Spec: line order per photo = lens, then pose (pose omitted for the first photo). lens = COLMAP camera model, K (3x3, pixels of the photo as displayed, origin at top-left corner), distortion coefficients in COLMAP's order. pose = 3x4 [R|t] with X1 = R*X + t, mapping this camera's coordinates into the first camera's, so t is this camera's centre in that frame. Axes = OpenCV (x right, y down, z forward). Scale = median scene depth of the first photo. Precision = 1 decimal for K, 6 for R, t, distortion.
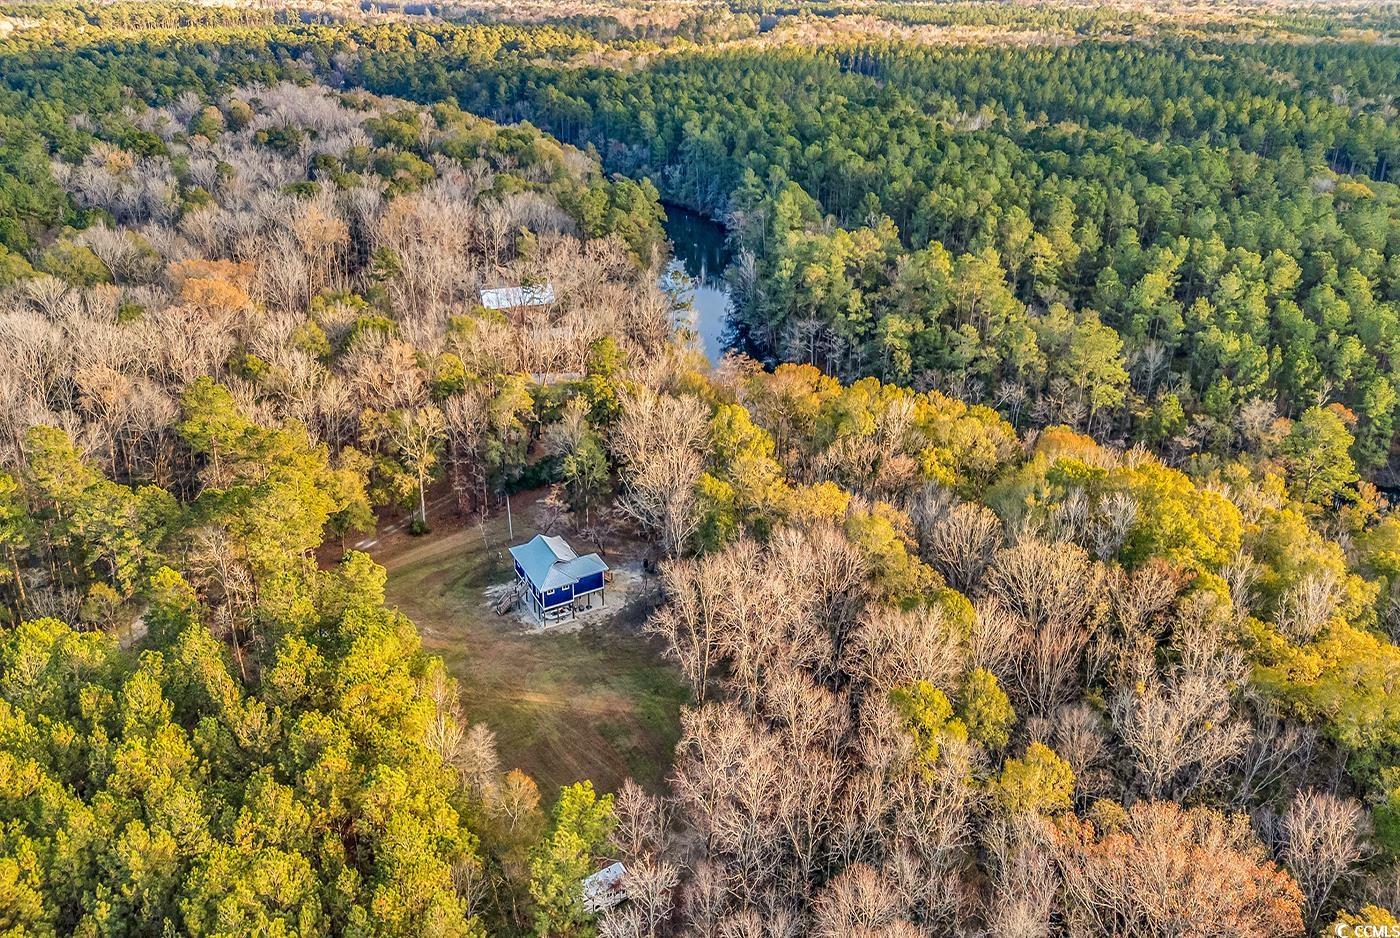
lens RADIAL K [[1012.9, 0, 707.3], [0, 1012.9, 494.9], [0, 0, 1]] dist [0.079676, -0.066517]
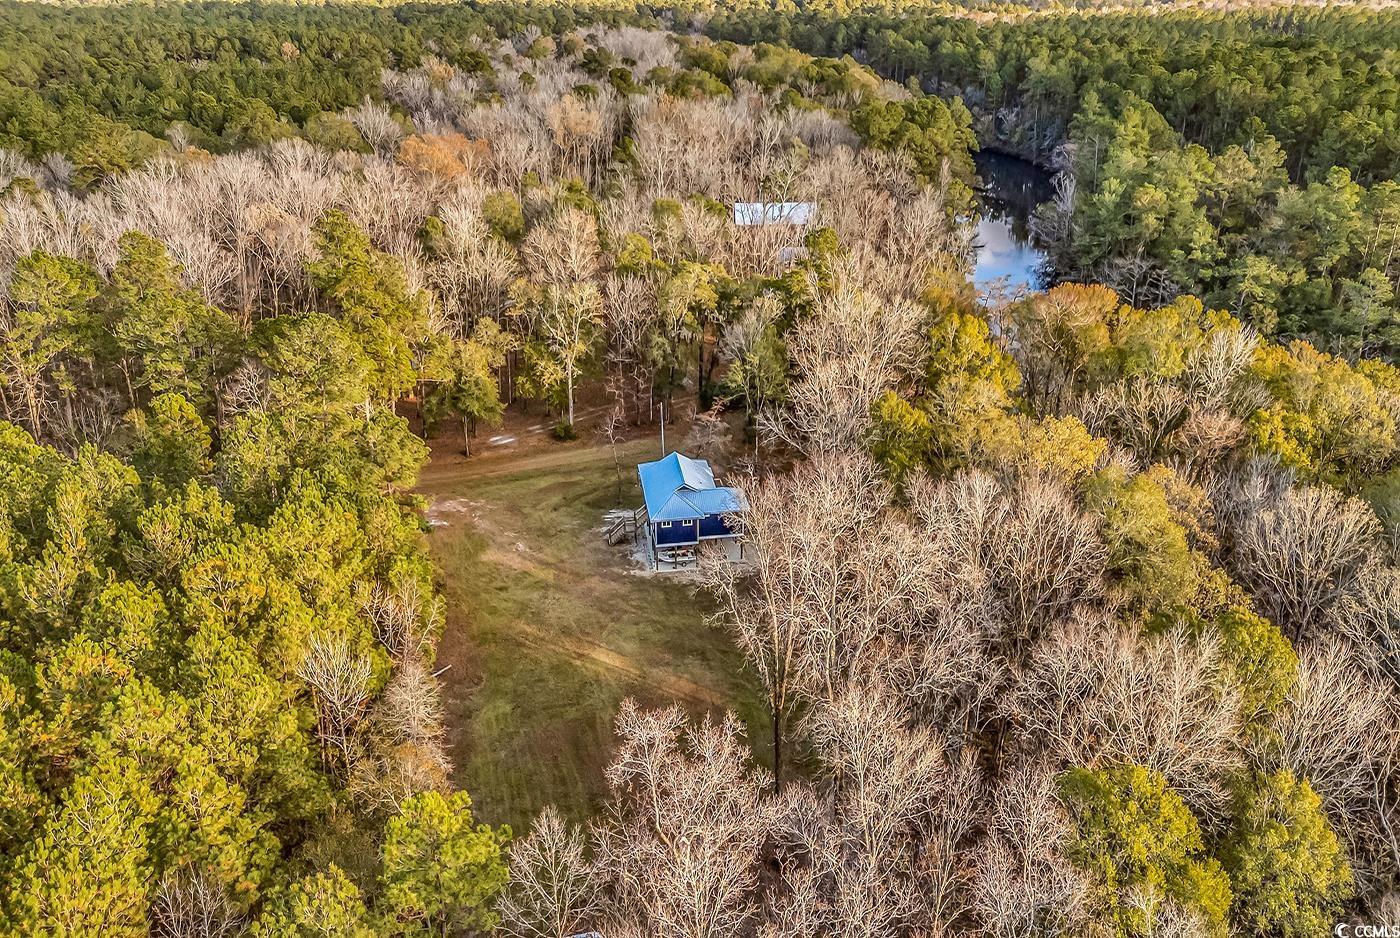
lens RADIAL K [[971.5, 0, 700.0], [0, 971.5, 436.1], [0, 0, 1]] dist [0.067830, -0.067011]
pose [[0.928389, 0.132991, -0.346996, 0.097725], [-0.153538, 0.987616, -0.032273, 0.044262], [0.338407, 0.083238, 0.937311, 0.286881]]
